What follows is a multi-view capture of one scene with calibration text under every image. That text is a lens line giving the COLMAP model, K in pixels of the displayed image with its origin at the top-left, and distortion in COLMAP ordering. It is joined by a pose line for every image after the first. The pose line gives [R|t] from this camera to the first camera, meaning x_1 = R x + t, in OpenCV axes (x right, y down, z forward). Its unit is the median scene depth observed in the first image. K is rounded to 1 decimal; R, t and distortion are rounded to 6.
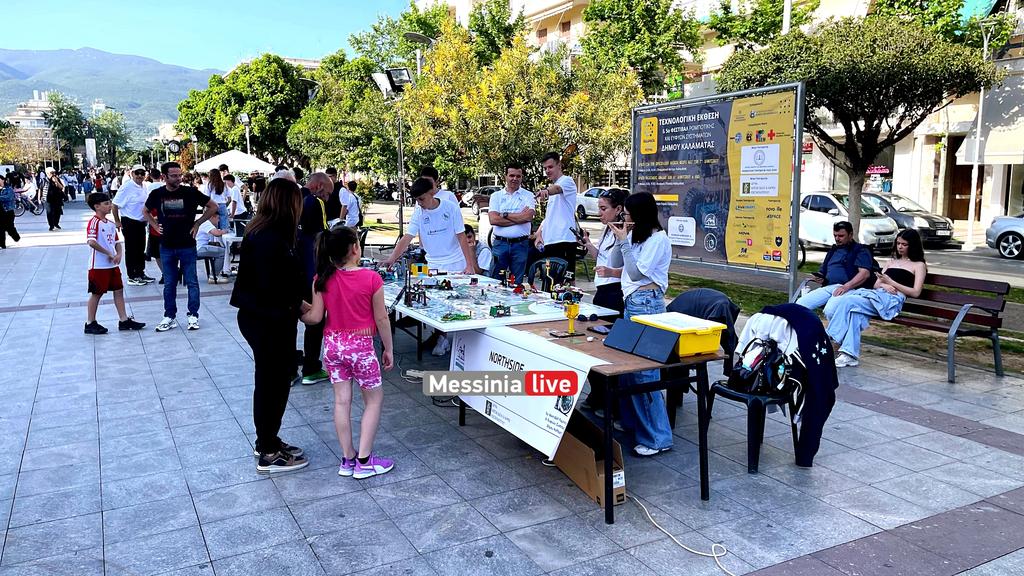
lens RADIAL K [[761.9, 0, 540.4], [0, 761.9, 286.6], [0, 0, 1]] dist [0.094074, -0.140923]
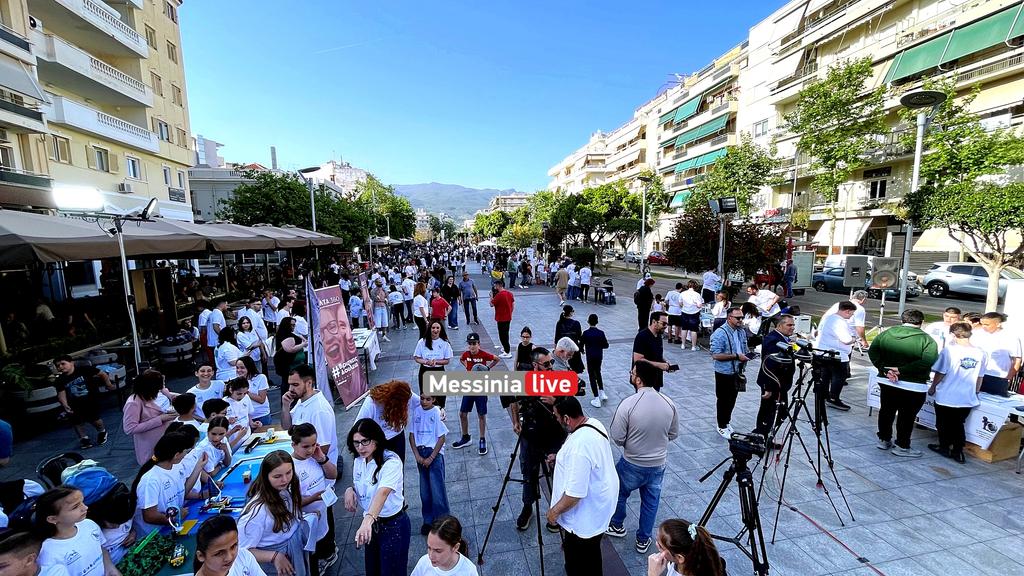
lens RADIAL K [[411.8, 0, 512.0], [0, 411.8, 288.0], [0, 0, 1]] dist [-0.000308, 0.000001]
pose [[0.944398, 0.018424, -0.328287, 0.123409], [-0.025938, 0.999492, -0.018525, 0.031954], [0.327779, 0.026010, 0.944396, -0.279743]]
